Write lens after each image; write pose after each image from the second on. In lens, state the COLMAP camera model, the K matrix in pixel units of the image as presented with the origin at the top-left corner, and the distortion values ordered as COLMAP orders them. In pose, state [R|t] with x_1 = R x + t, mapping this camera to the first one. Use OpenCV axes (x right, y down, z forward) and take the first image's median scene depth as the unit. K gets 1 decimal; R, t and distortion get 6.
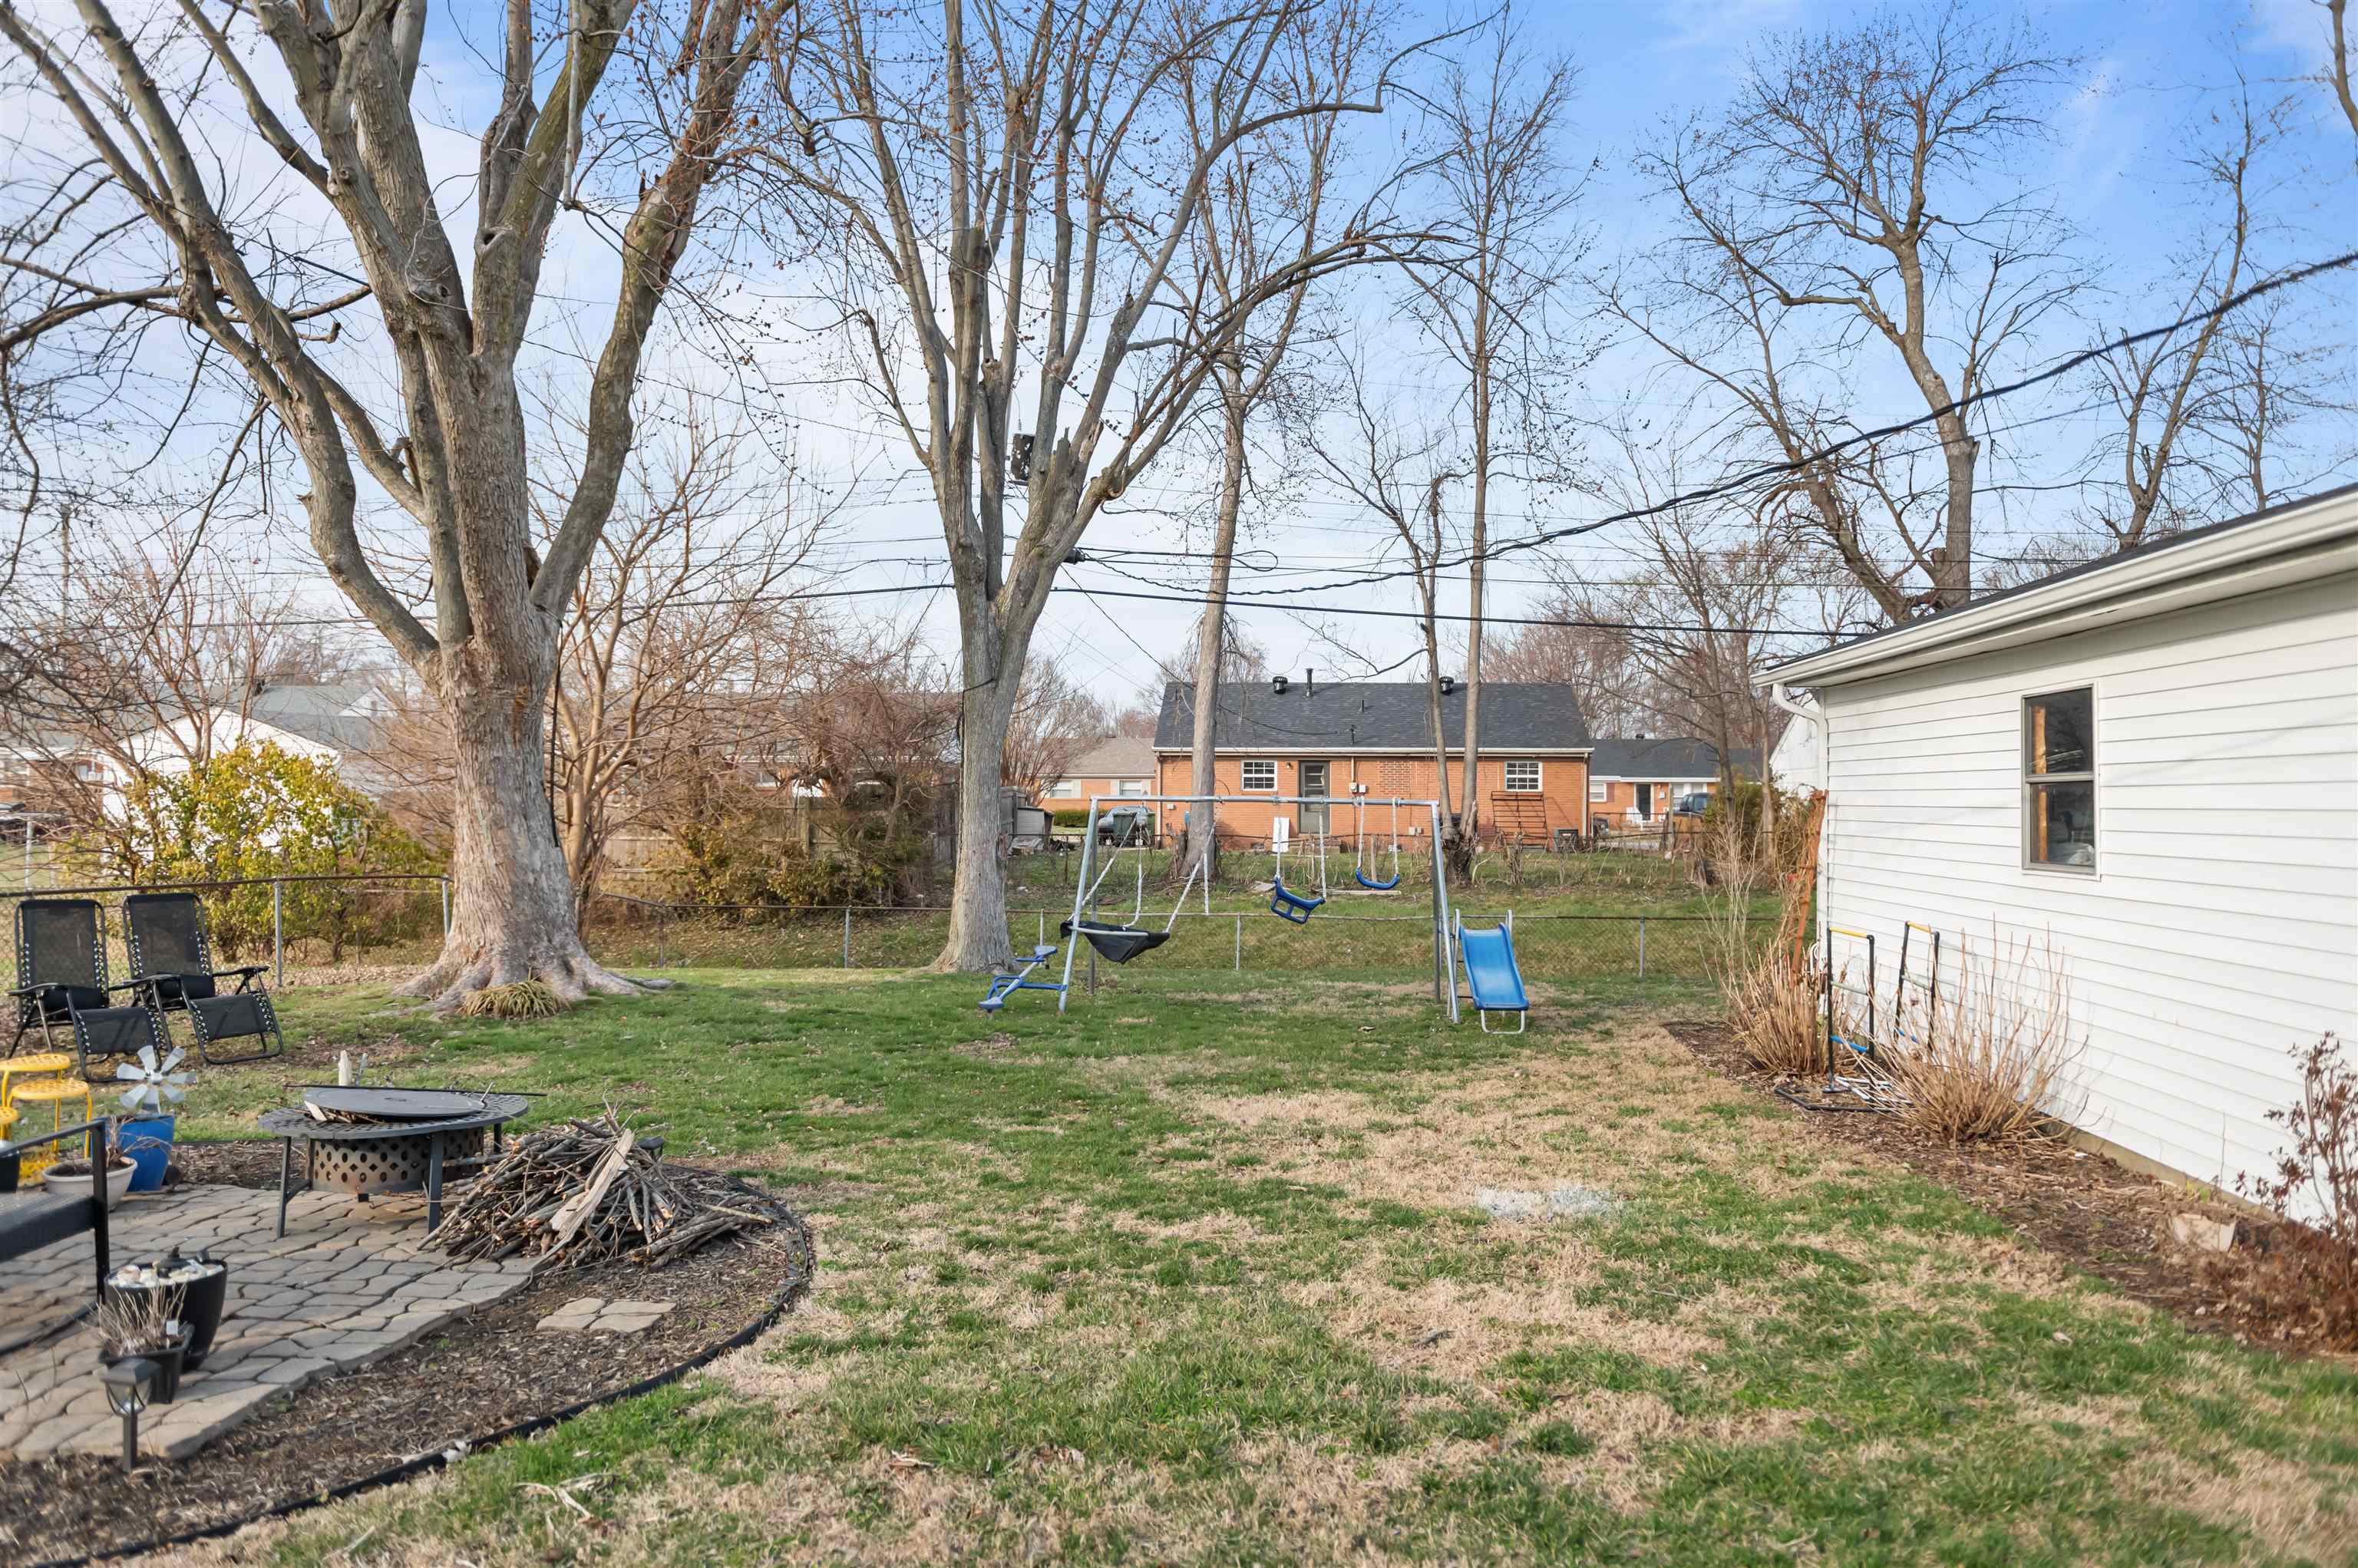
lens RADIAL K [[1602.5, 0, 1179.0], [0, 1602.5, 784.0], [0, 0, 1]] dist [-0.007122, -0.001905]
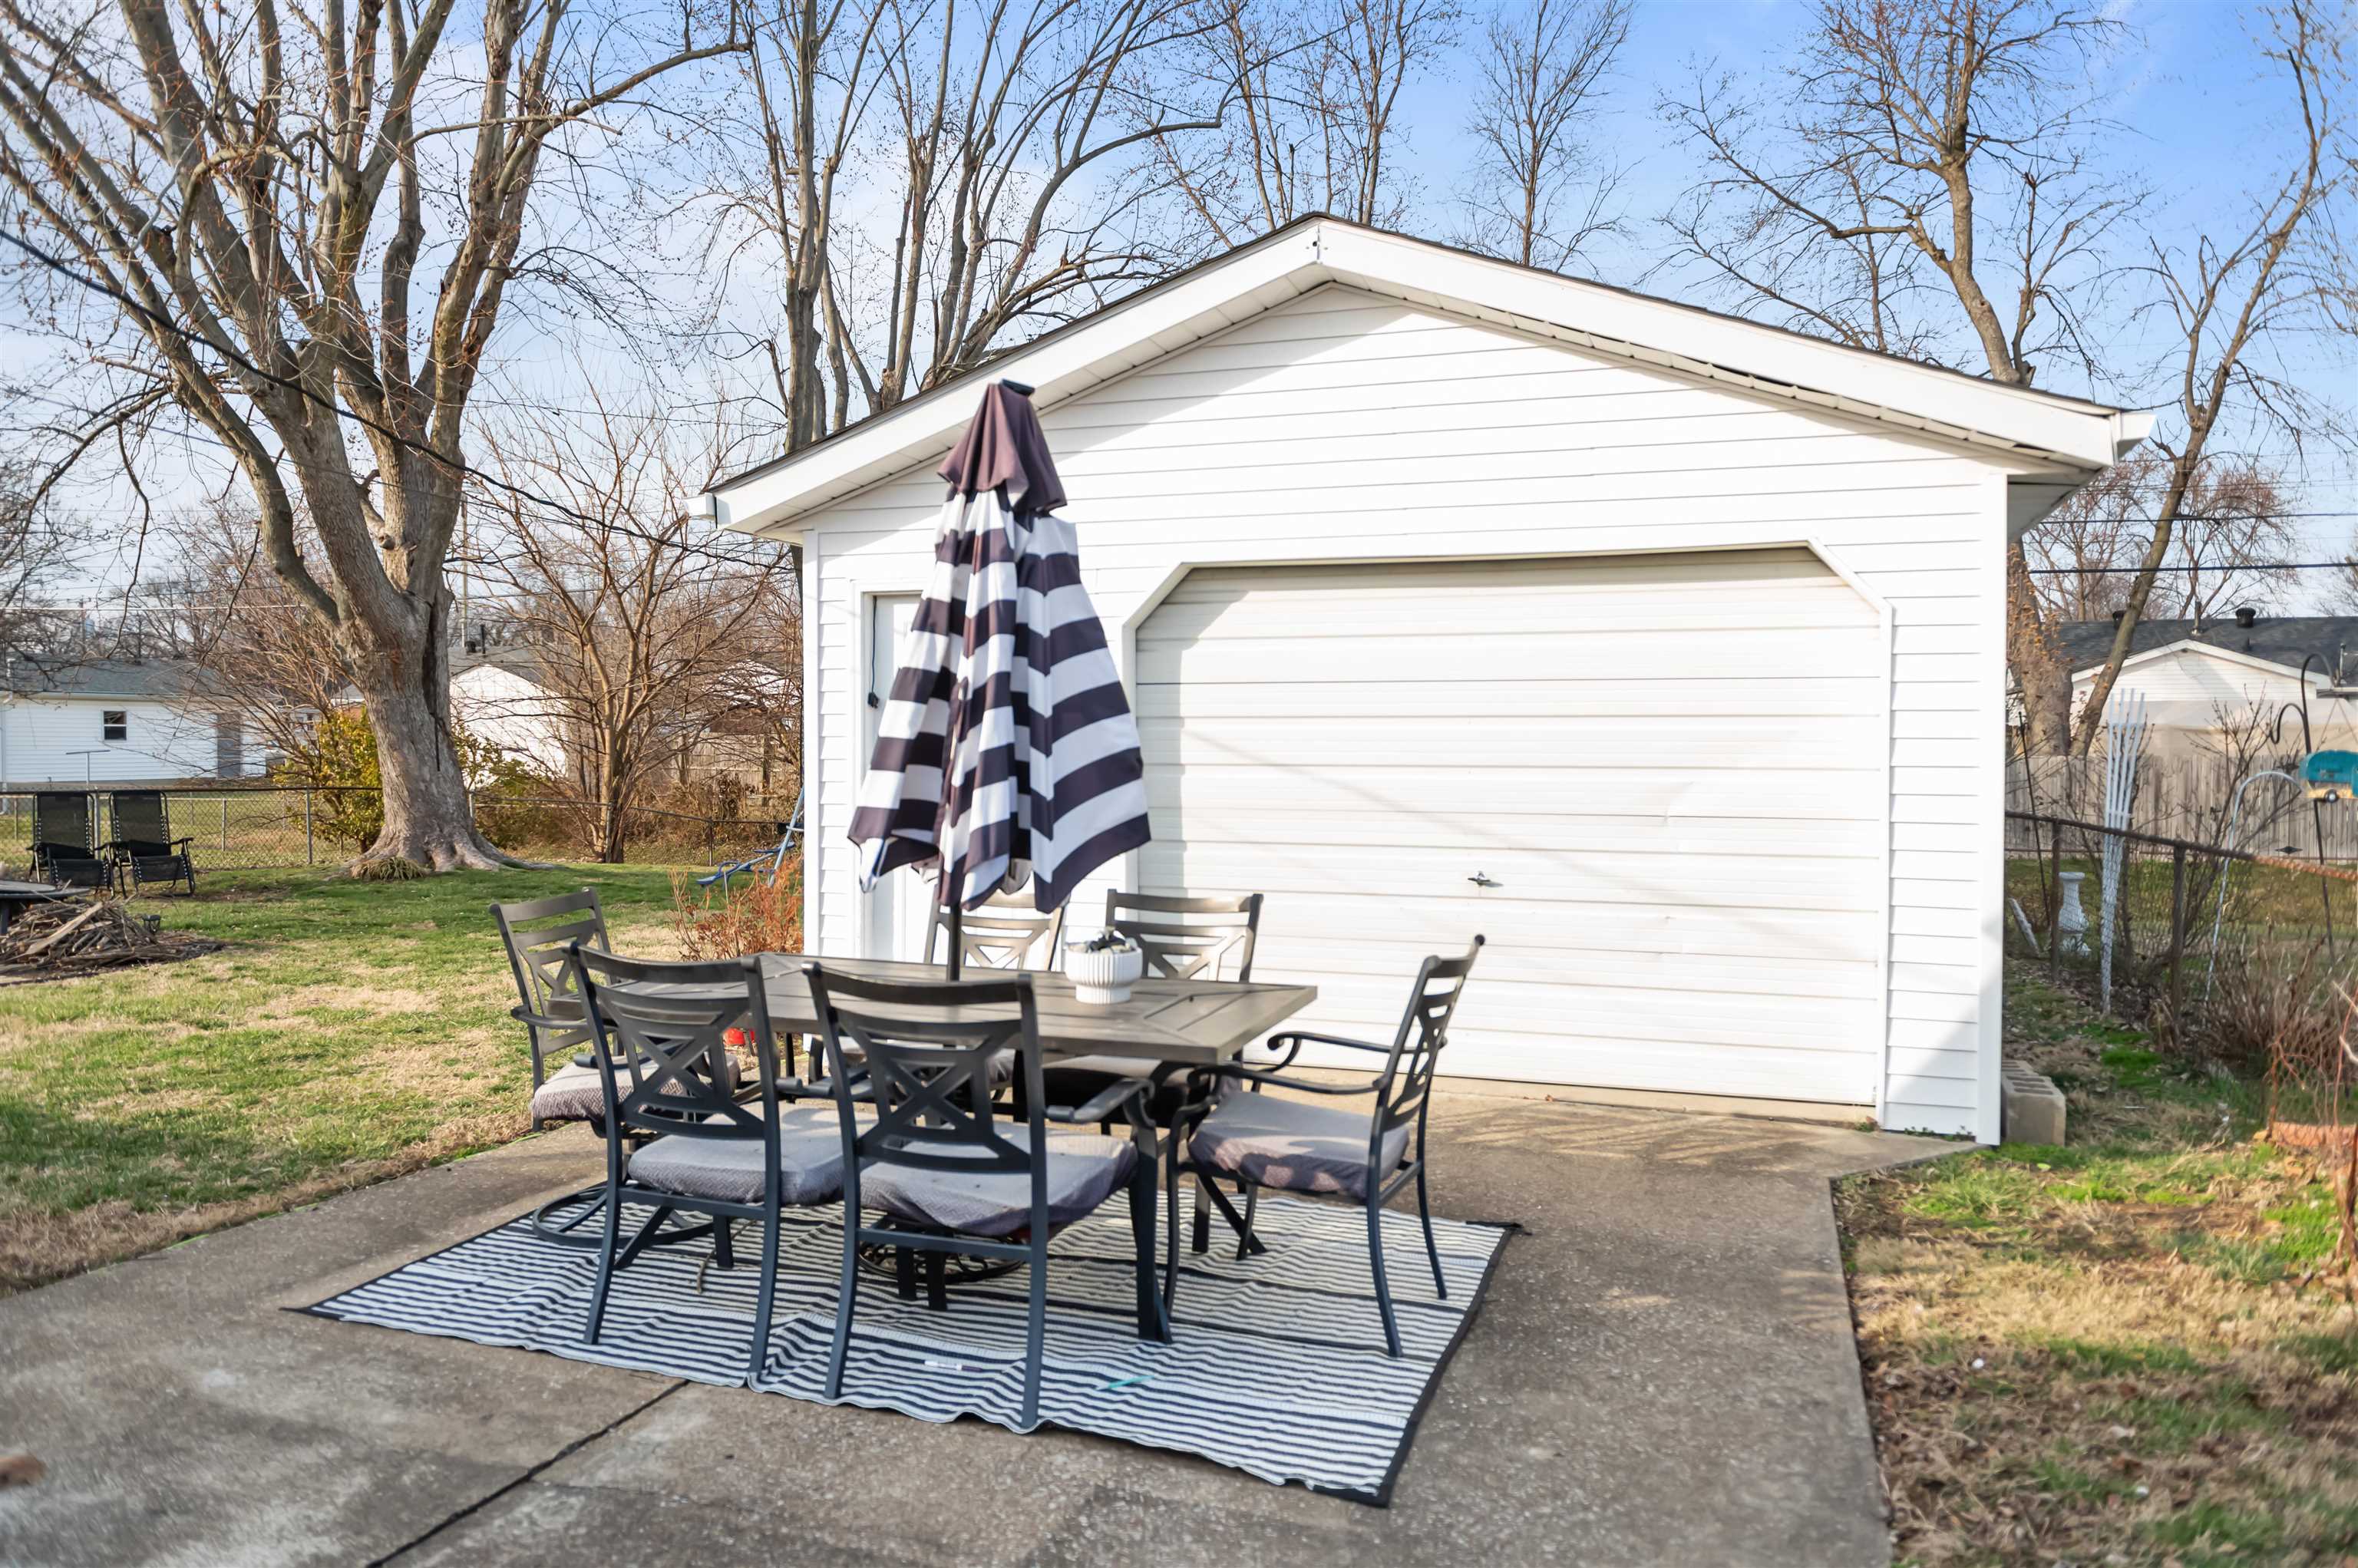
lens RADIAL K [[1614.0, 0, 1176.1], [0, 1614.0, 793.6], [0, 0, 1]] dist [-0.009686, 0.000457]
pose [[0.965182, 0.006311, -0.261502, 0.265729], [0.002969, 0.999380, 0.035077, 0.007938], [0.261562, -0.034633, 0.964565, -0.083811]]
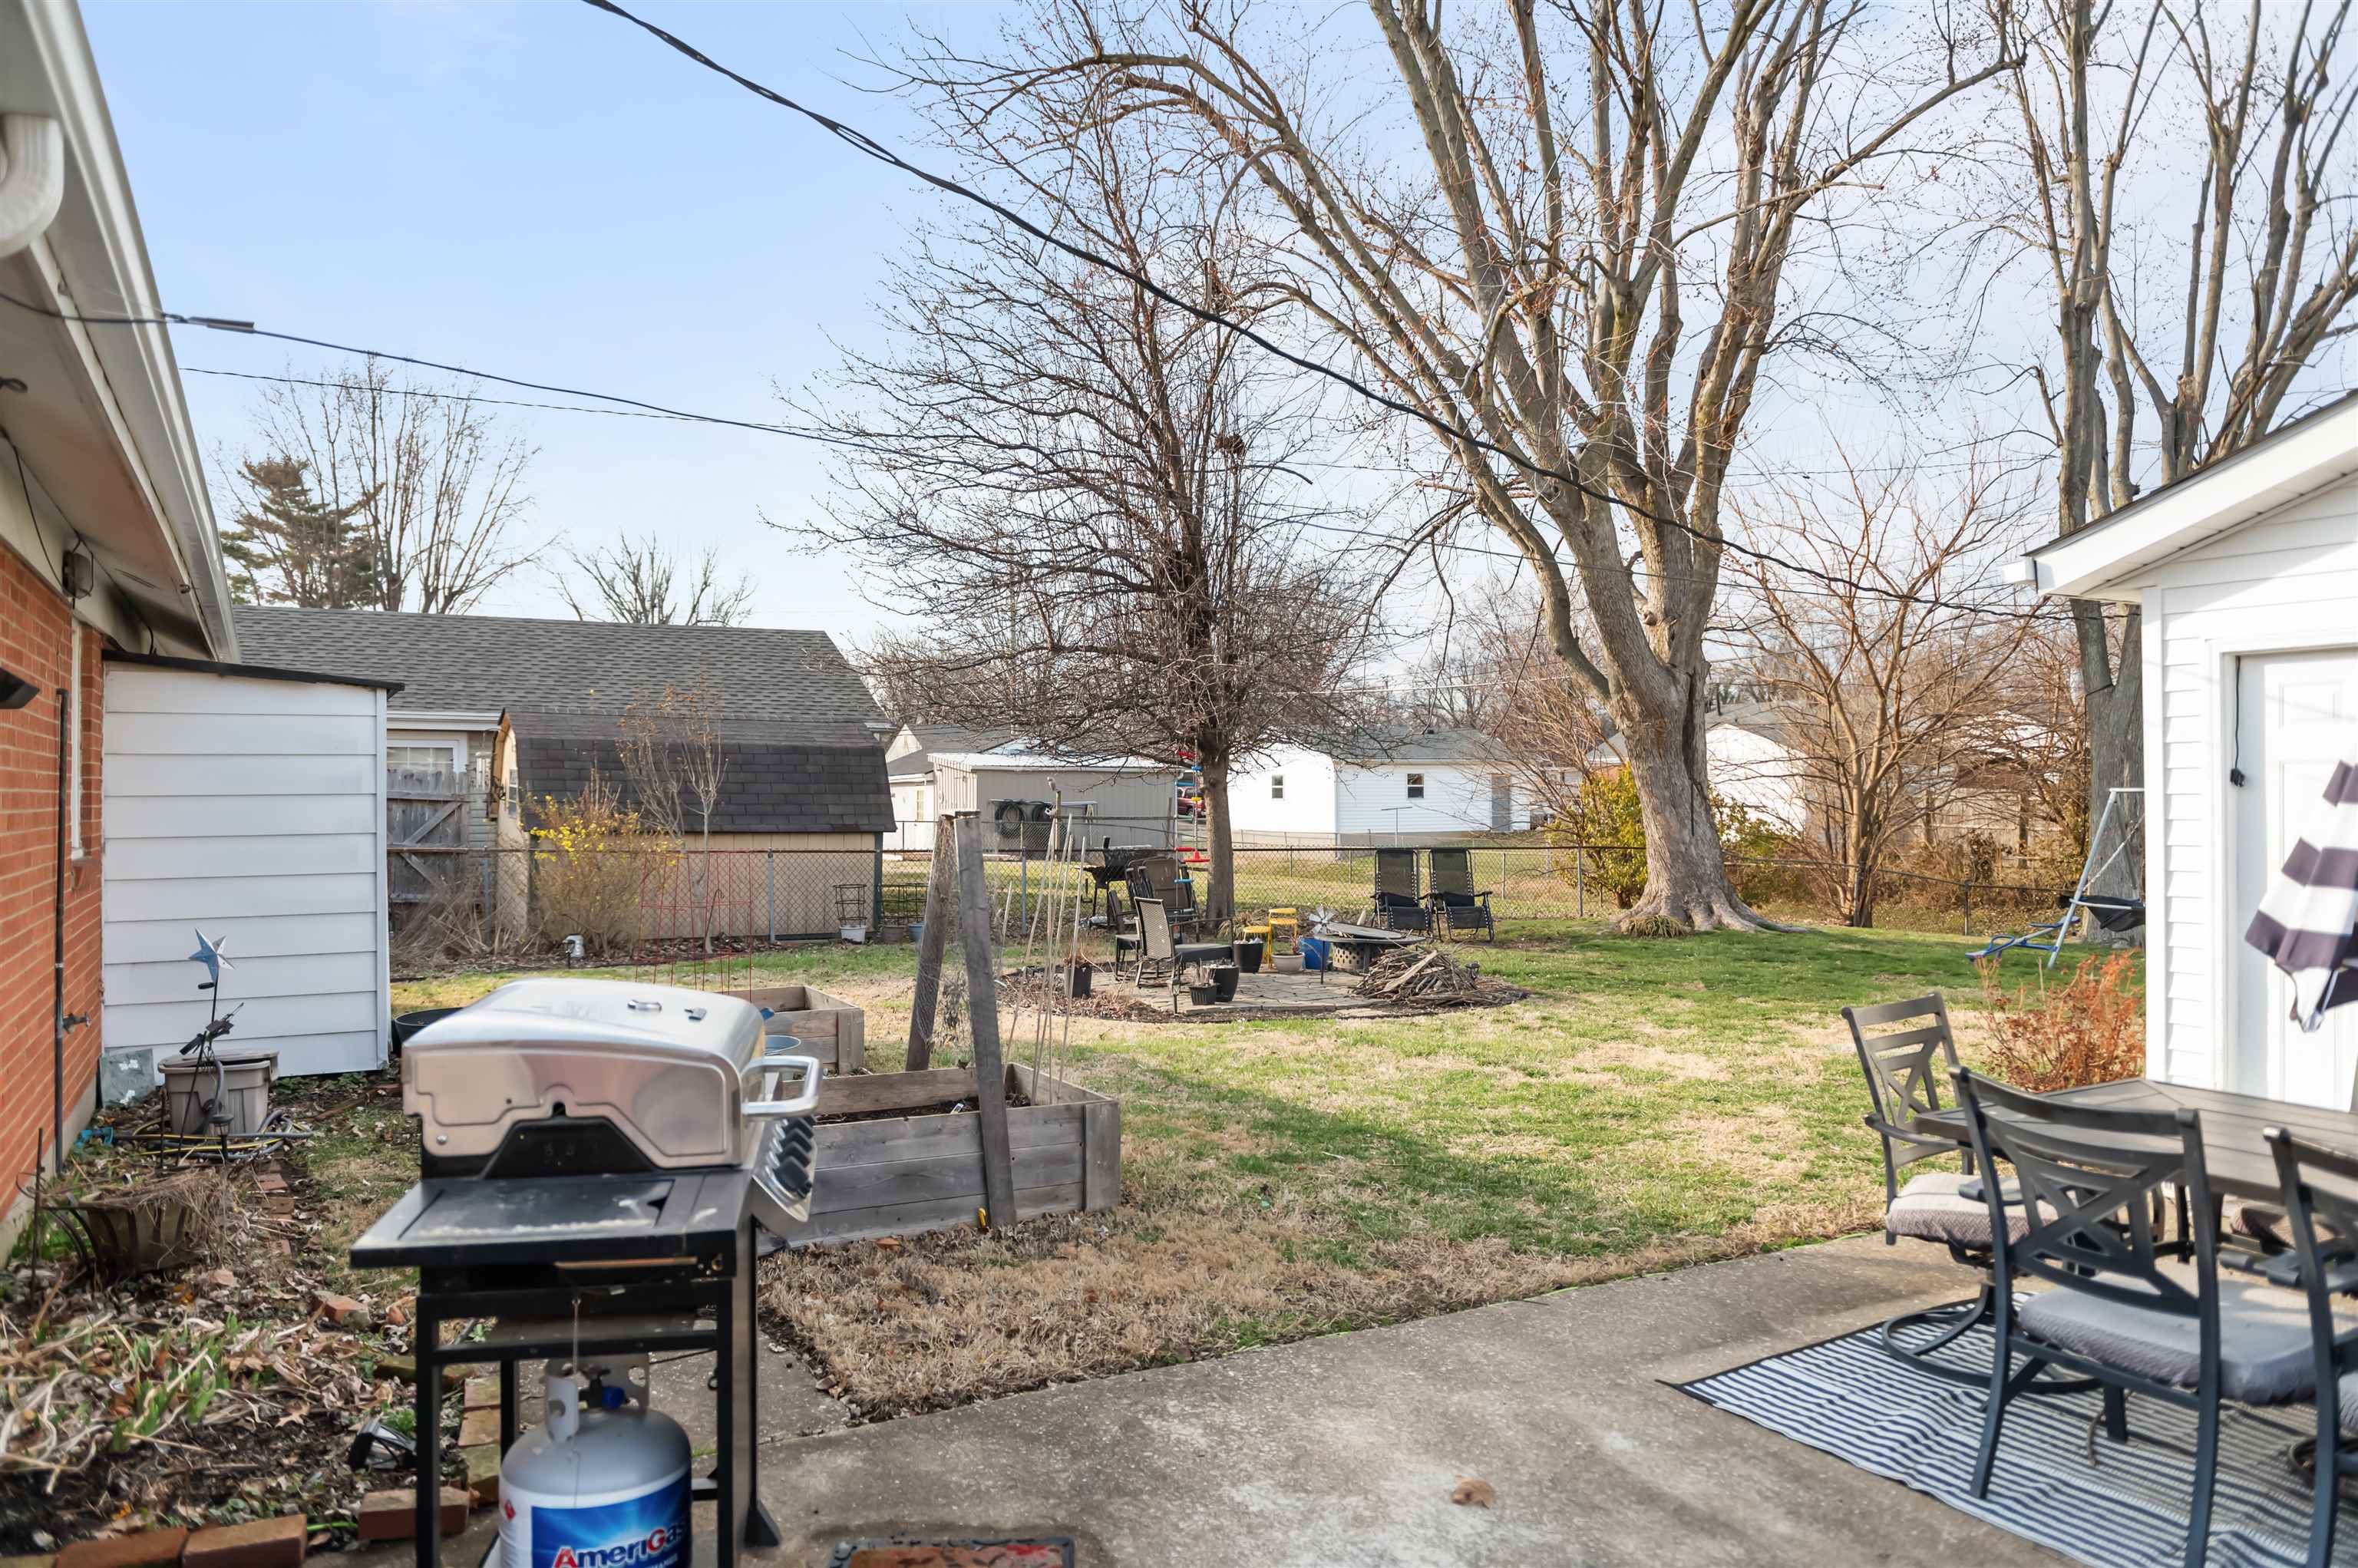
lens RADIAL K [[1602.5, 0, 1179.0], [0, 1602.5, 784.0], [0, 0, 1]] dist [-0.007122, -0.001905]
pose [[0.560929, -0.009677, -0.827808, 0.245646], [0.014095, 0.999898, -0.002138, -0.001524], [0.827744, -0.010469, 0.561008, -0.093545]]
